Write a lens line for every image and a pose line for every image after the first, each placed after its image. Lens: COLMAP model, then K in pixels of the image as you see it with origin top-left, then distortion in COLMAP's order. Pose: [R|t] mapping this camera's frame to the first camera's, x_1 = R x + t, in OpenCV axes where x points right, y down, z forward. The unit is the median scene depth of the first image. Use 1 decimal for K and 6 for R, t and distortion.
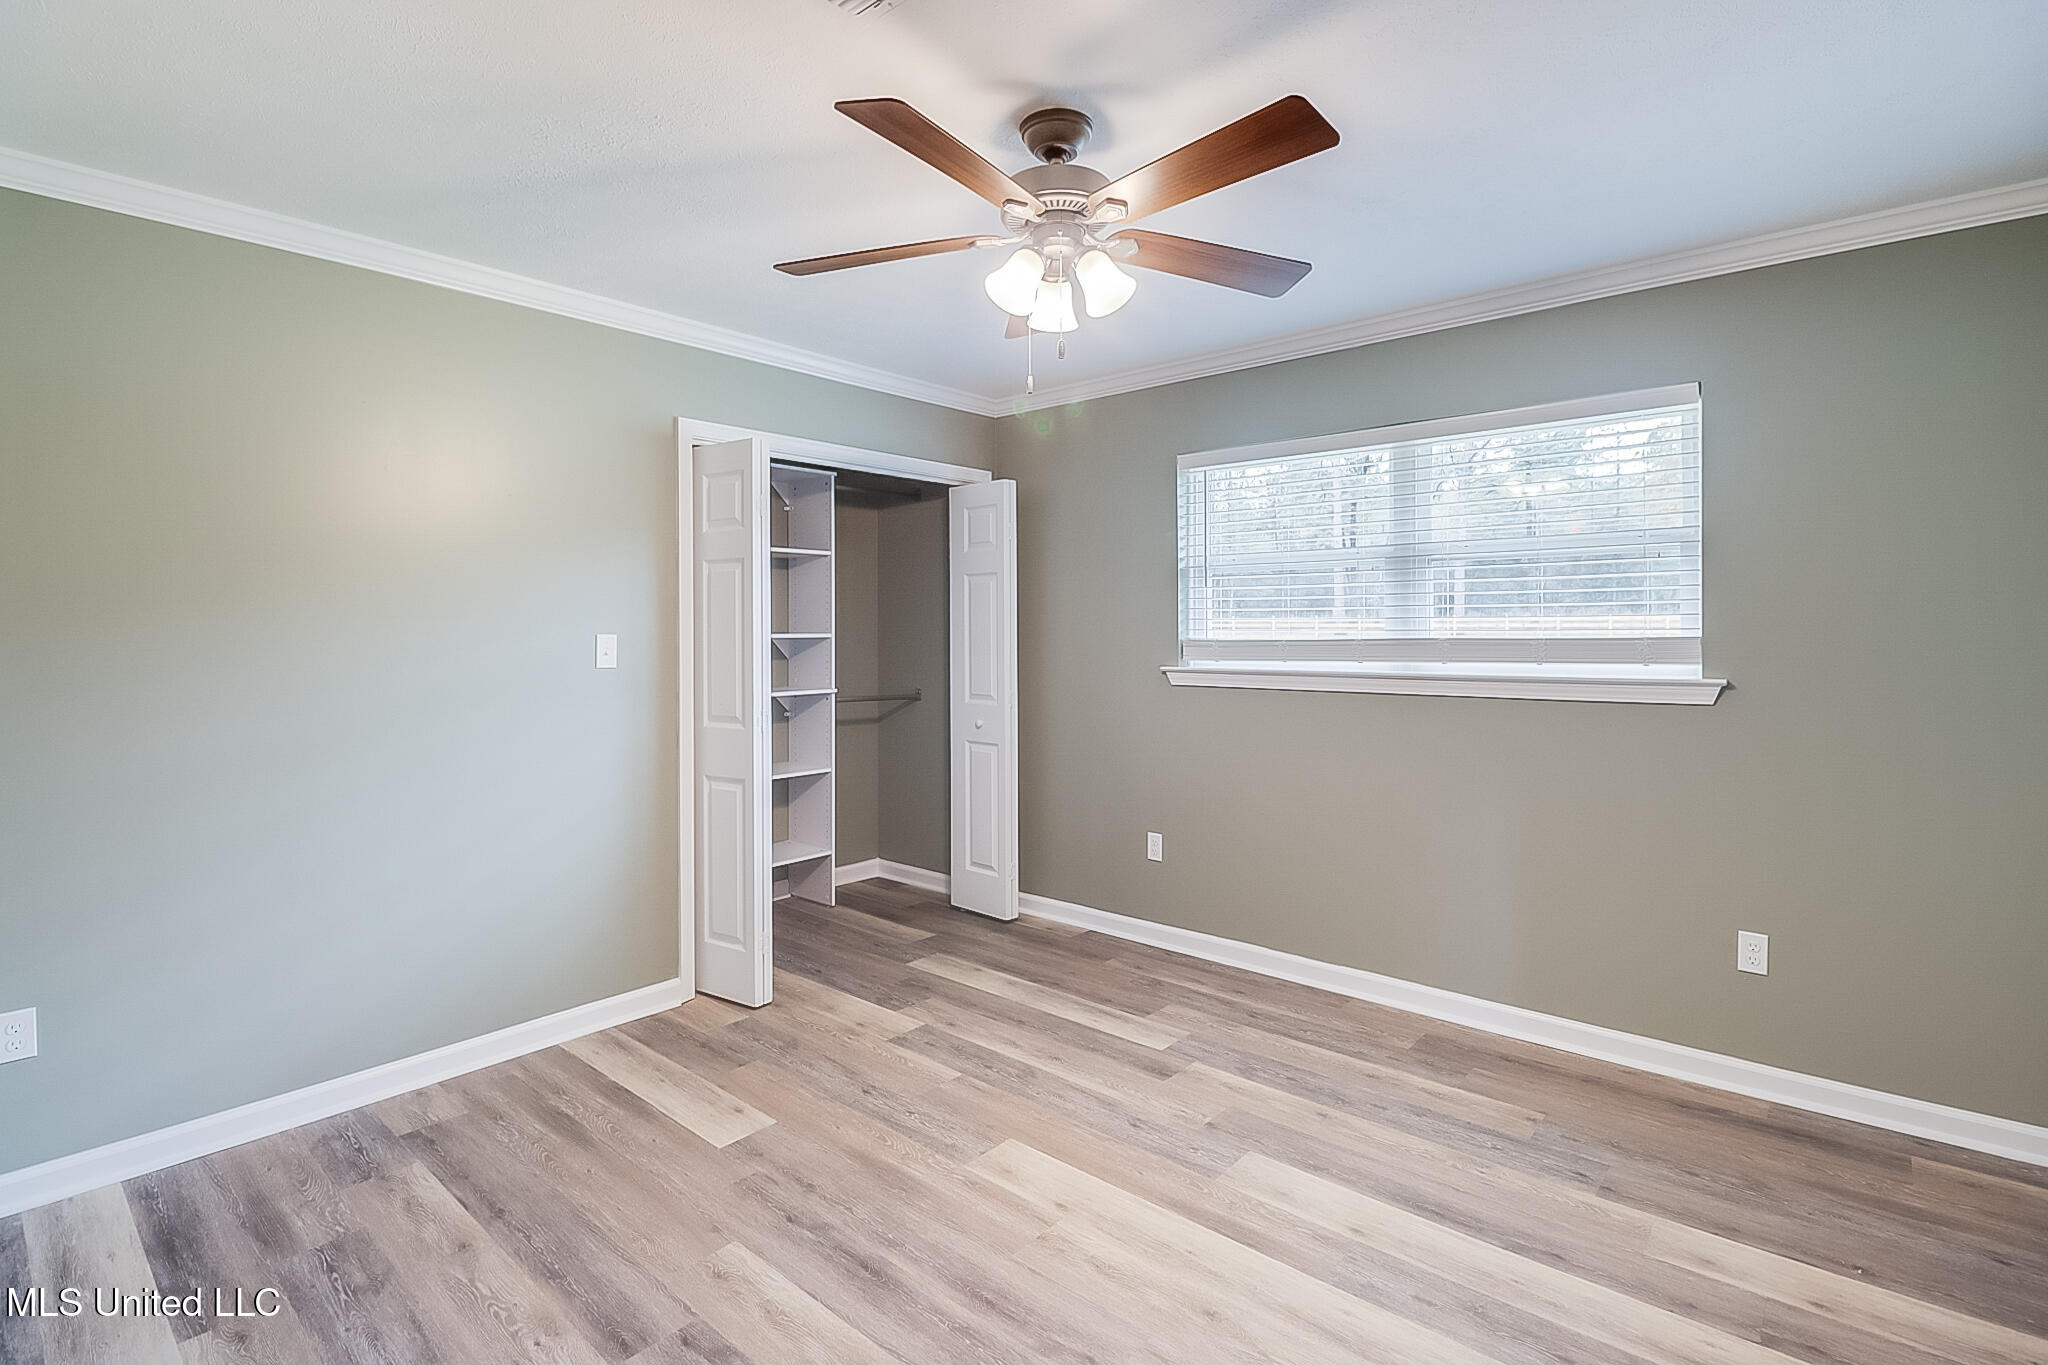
lens RADIAL K [[973.0, 0, 1023.8], [0, 973.0, 647.2], [0, 0, 1]] dist [-0.020570, -0.000383]
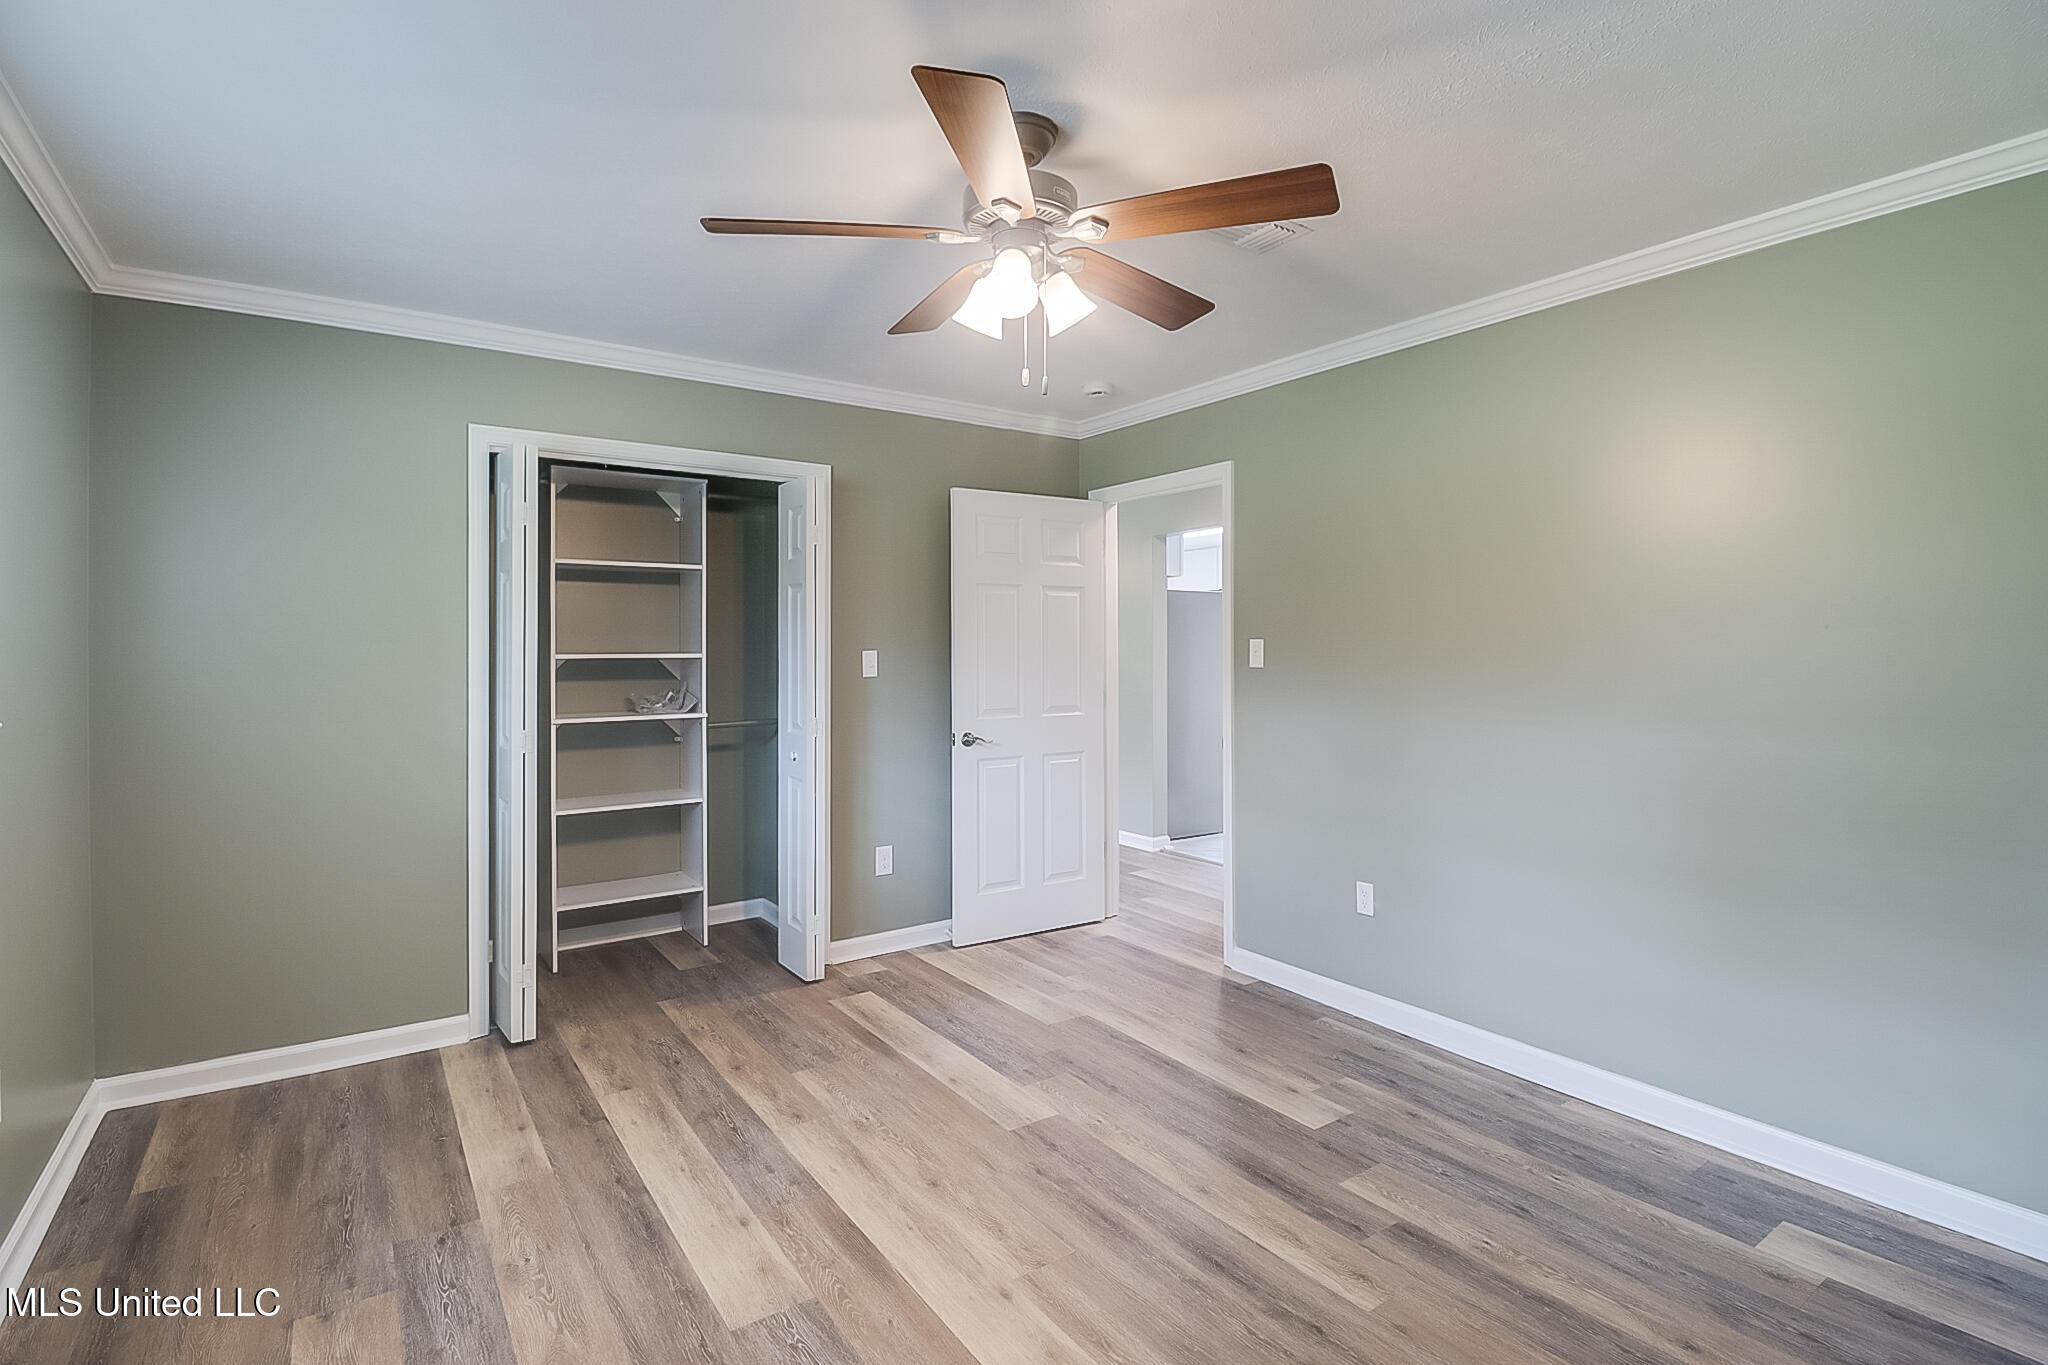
lens RADIAL K [[973.0, 0, 1023.8], [0, 973.0, 647.2], [0, 0, 1]] dist [-0.020570, -0.000383]
pose [[-0.972987, 0.005656, 0.230791, -0.197775], [0.008565, 0.999896, 0.011605, -0.027090], [-0.230701, 0.013269, -0.972934, 1.977899]]
